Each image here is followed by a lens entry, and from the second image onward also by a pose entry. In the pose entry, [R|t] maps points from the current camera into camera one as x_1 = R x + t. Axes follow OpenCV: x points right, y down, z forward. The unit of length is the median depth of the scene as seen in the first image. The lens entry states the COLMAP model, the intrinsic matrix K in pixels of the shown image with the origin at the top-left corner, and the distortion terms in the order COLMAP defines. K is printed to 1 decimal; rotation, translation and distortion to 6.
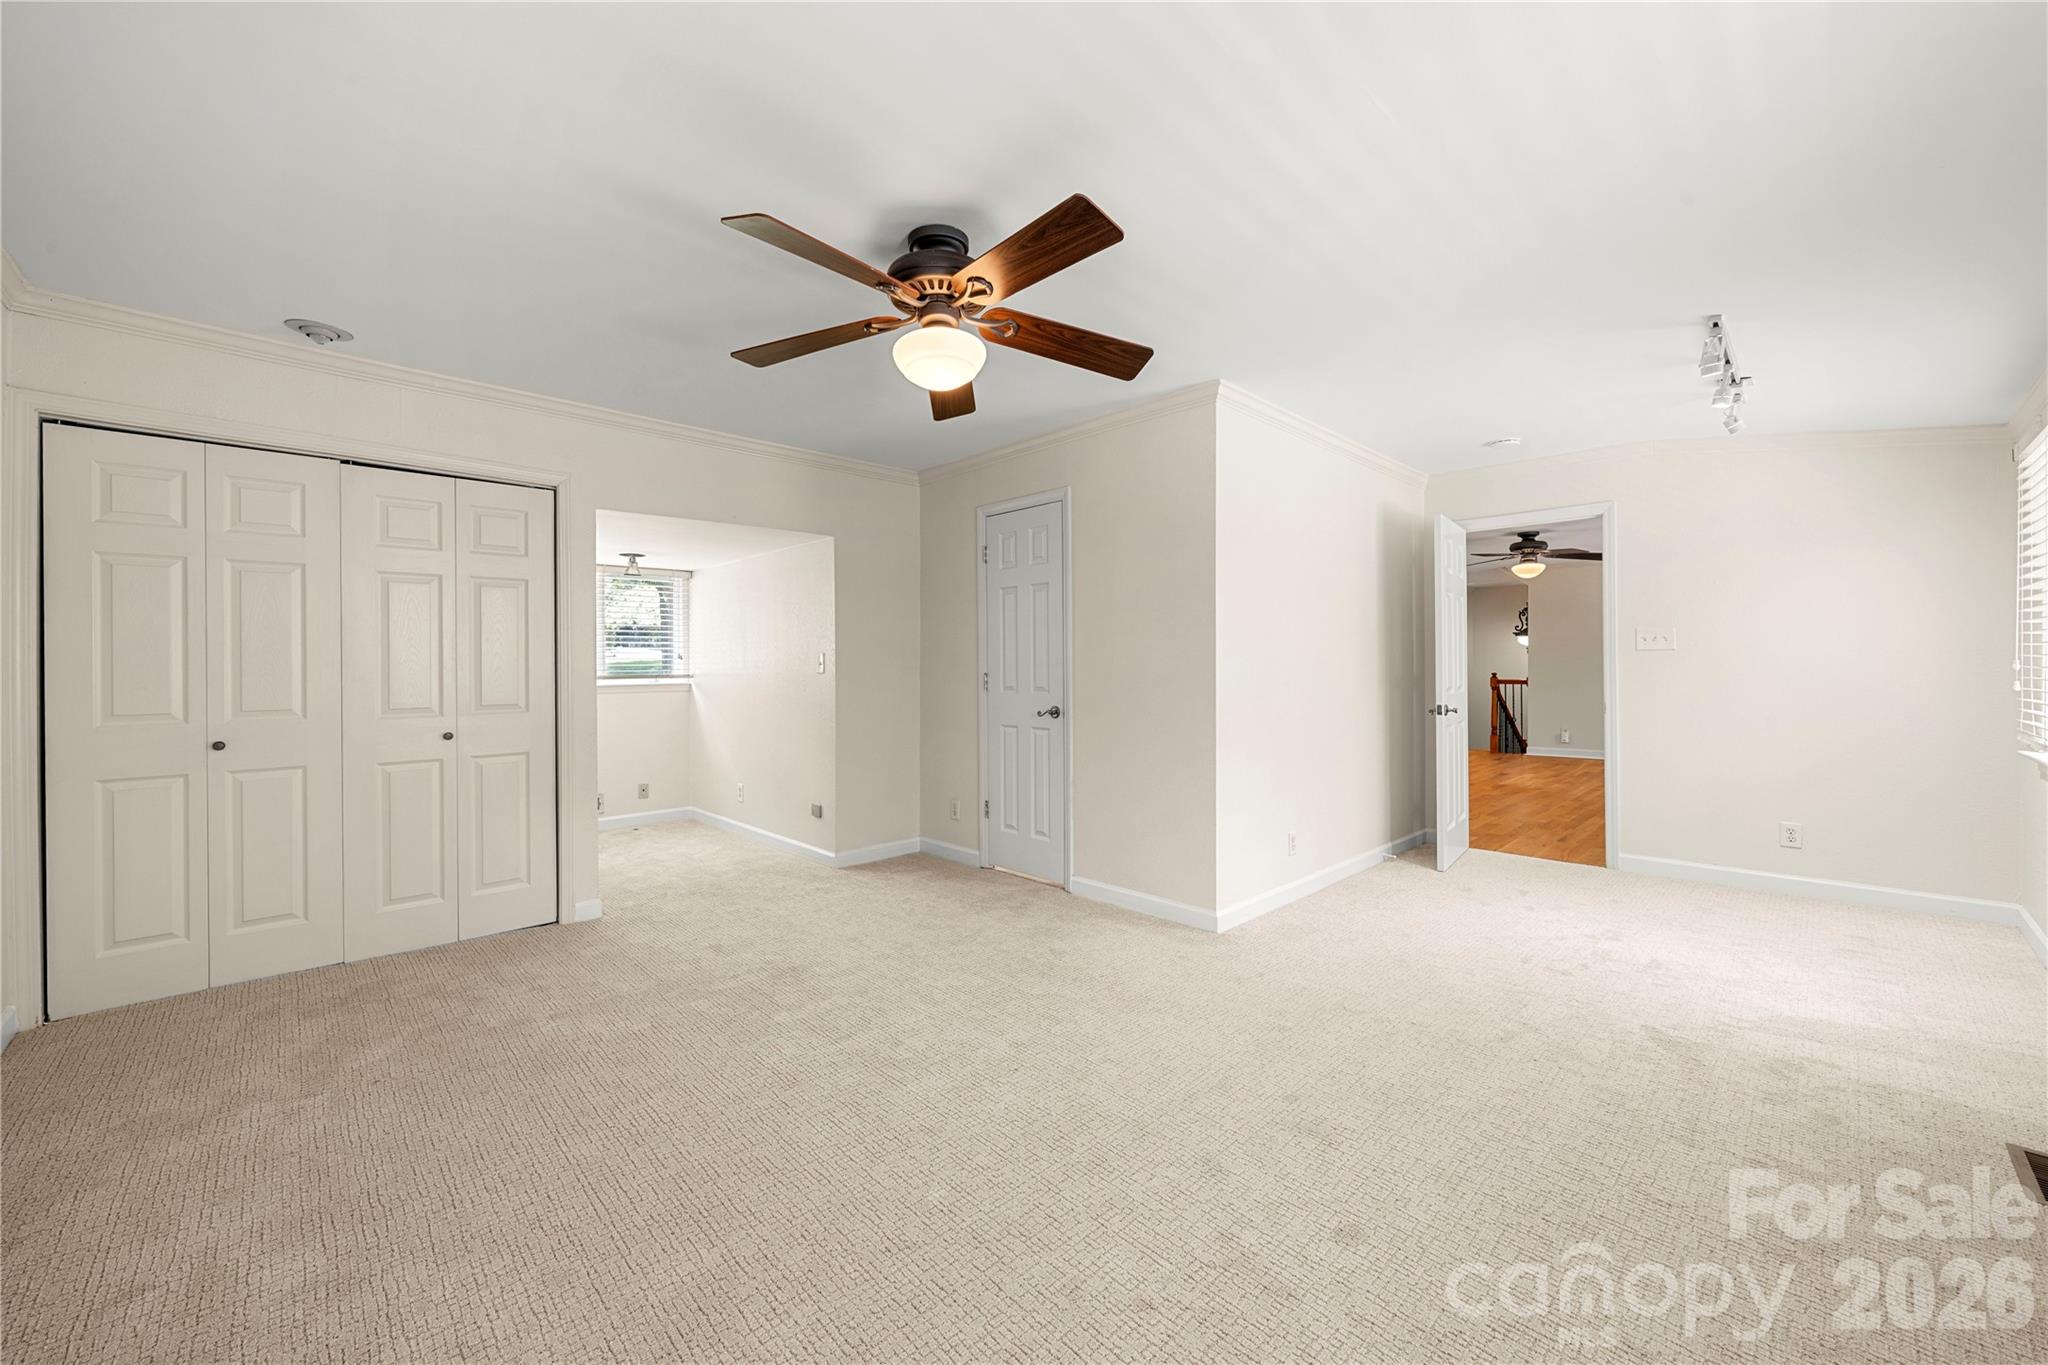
lens RADIAL K [[770.9, 0, 1019.8], [0, 770.9, 675.3], [0, 0, 1]] dist [-0.001496, 0.000030]
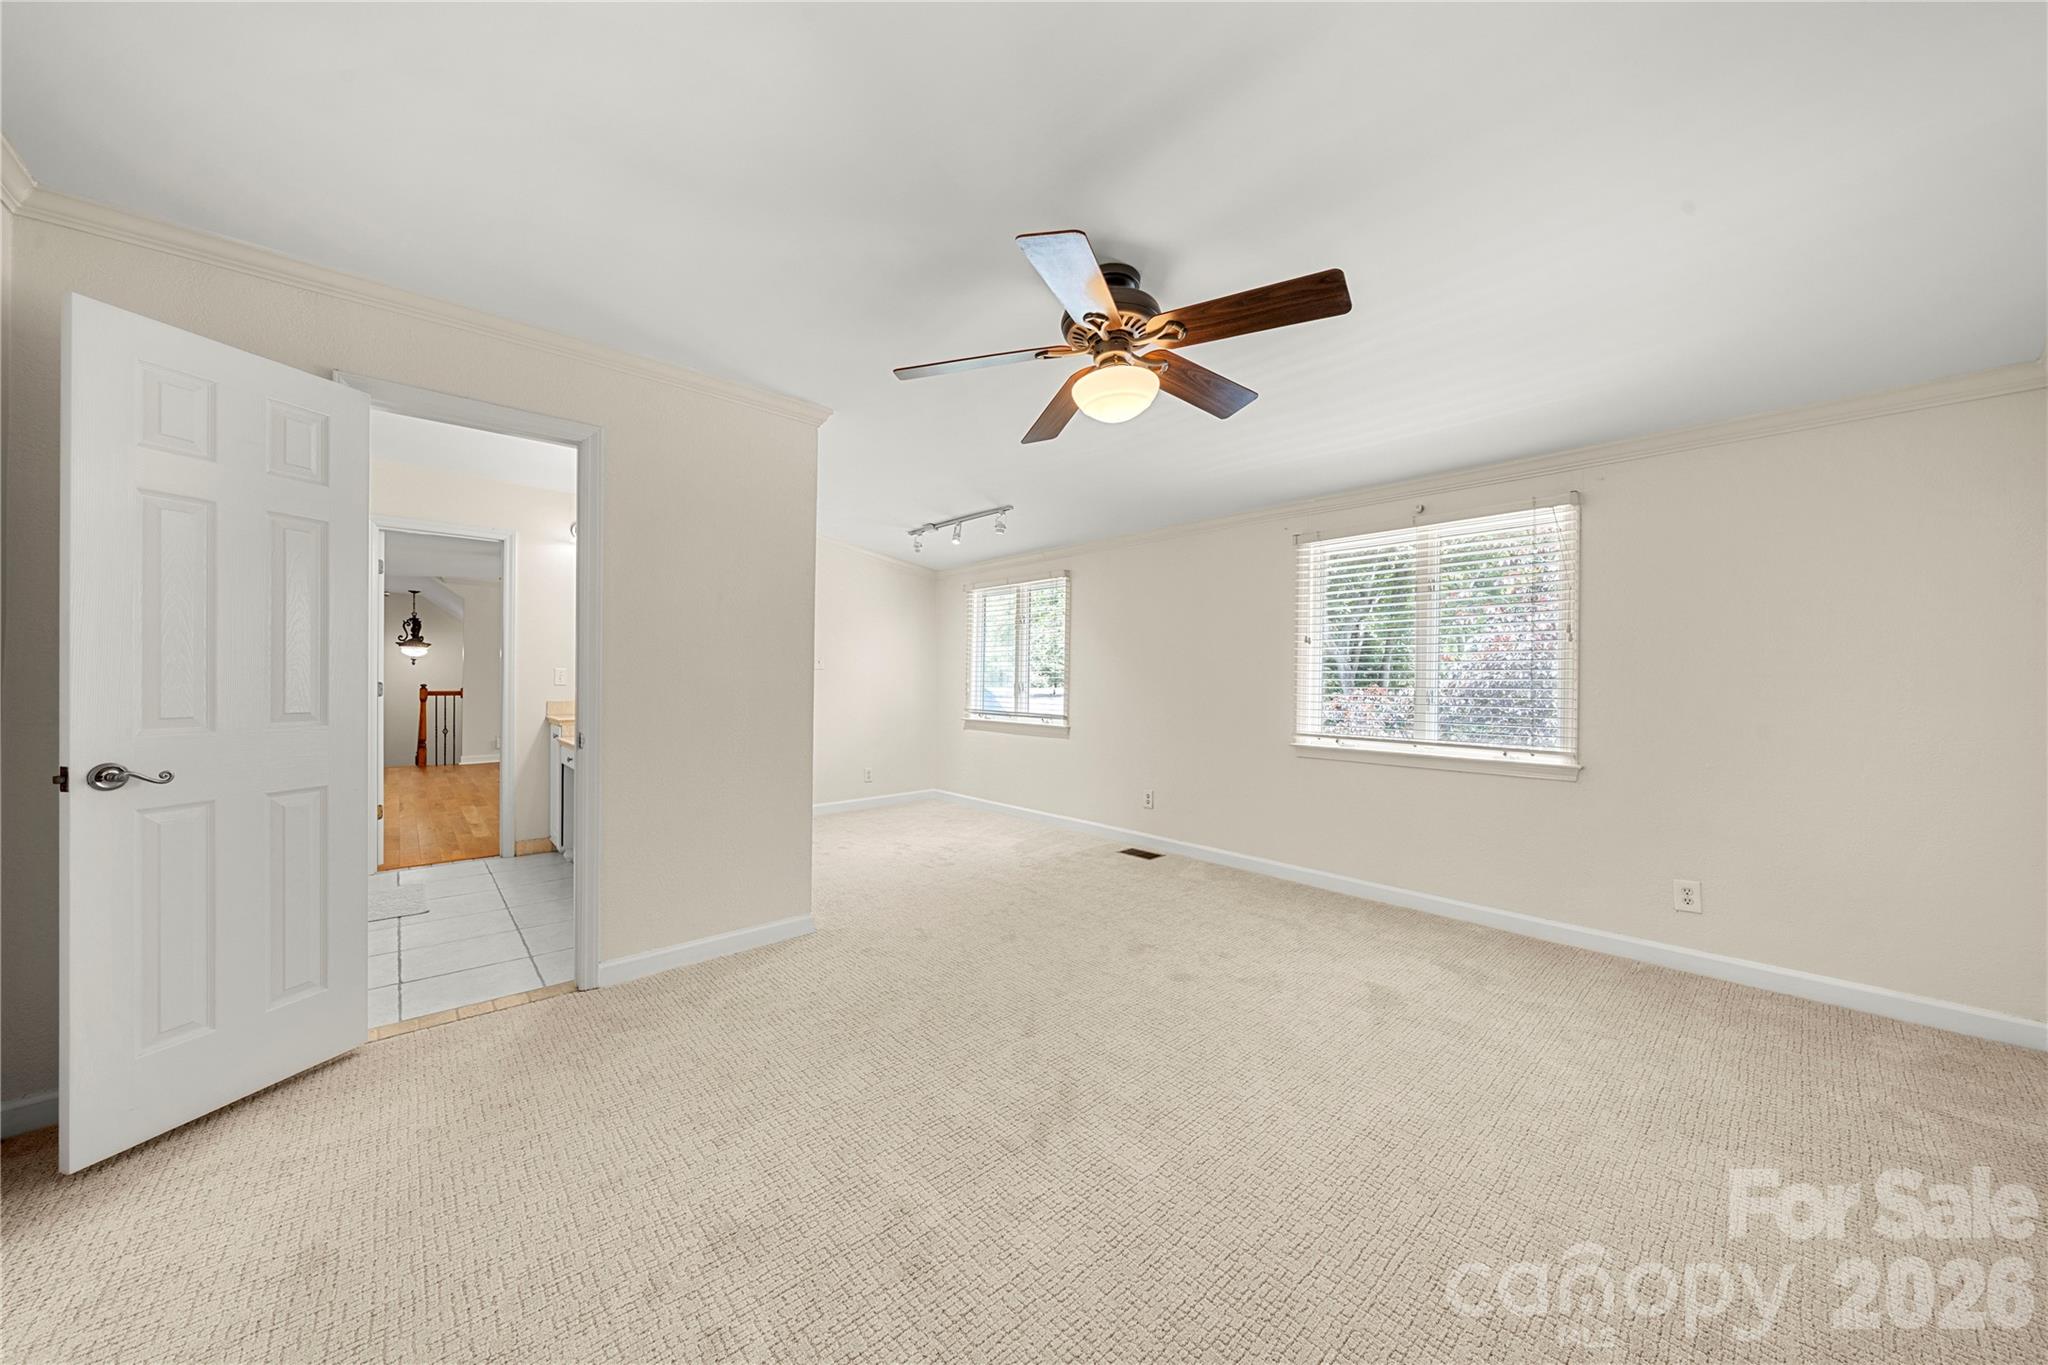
lens RADIAL K [[705.6, 0, 1019.5], [0, 705.6, 673.7], [0, 0, 1]] dist [0.000426, 0.000005]
pose [[0.027875, 0.014903, 0.999500, -0.240481], [0.006118, 0.999868, -0.015079, 0.001821], [-0.999593, 0.006535, 0.027781, 0.244727]]
